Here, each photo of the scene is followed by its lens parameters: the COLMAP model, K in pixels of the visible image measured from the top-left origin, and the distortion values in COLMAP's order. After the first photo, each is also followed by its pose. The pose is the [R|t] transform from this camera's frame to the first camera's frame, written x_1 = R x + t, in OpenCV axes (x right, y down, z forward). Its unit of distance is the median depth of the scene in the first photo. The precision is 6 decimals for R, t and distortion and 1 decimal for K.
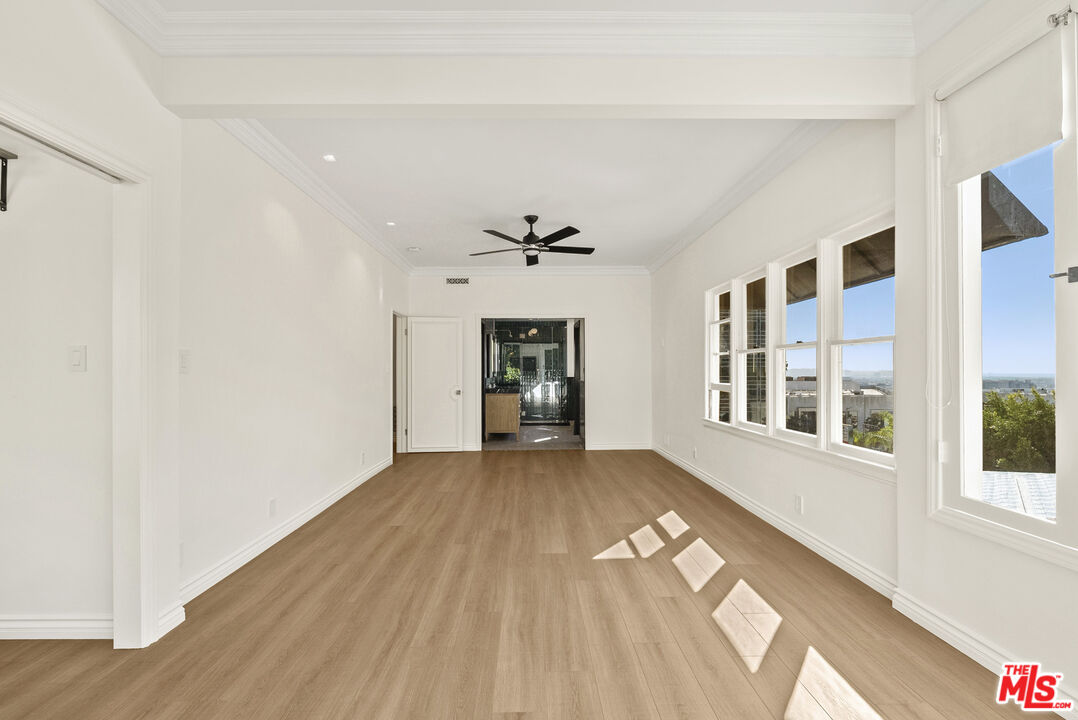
lens RADIAL K [[1045.3, 0, 539.2], [0, 1045.3, 361.9], [0, 0, 1]] dist [0.023820, 0.000000]
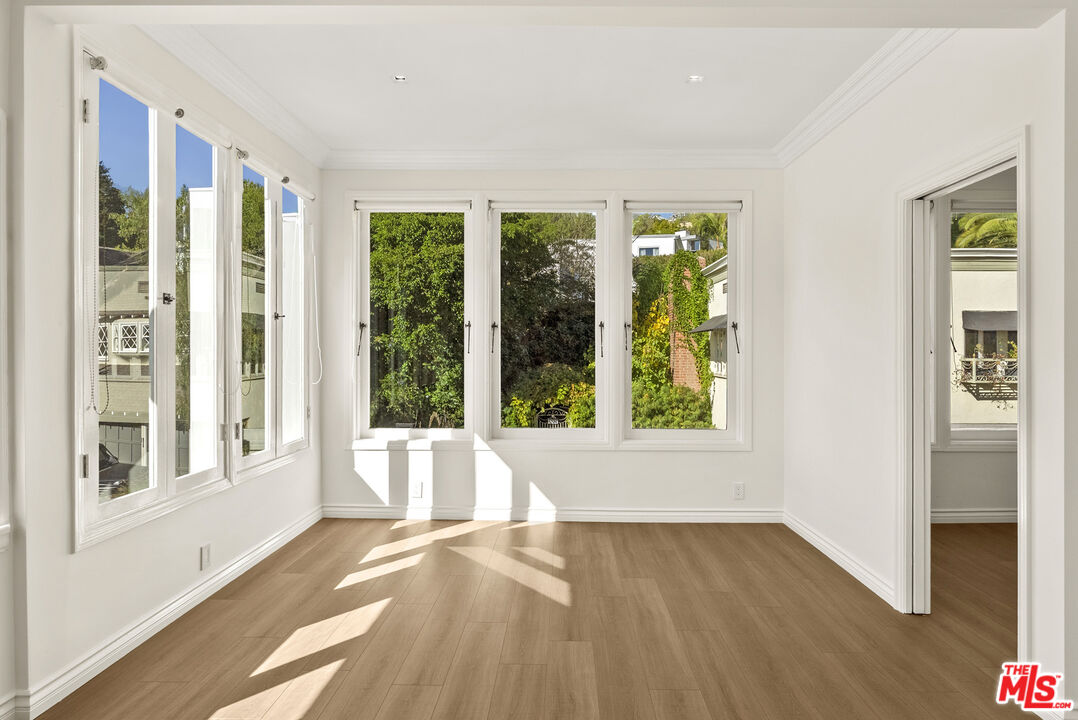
lens RADIAL K [[793.1, 0, 542.0], [0, 793.1, 359.2], [0, 0, 1]] dist [0.001325, -0.001509]
pose [[-0.999351, 0.002120, 0.035954, -0.017532], [0.002095, 0.999998, -0.000725, -0.001526], [-0.035955, -0.000650, -0.999353, 1.692932]]
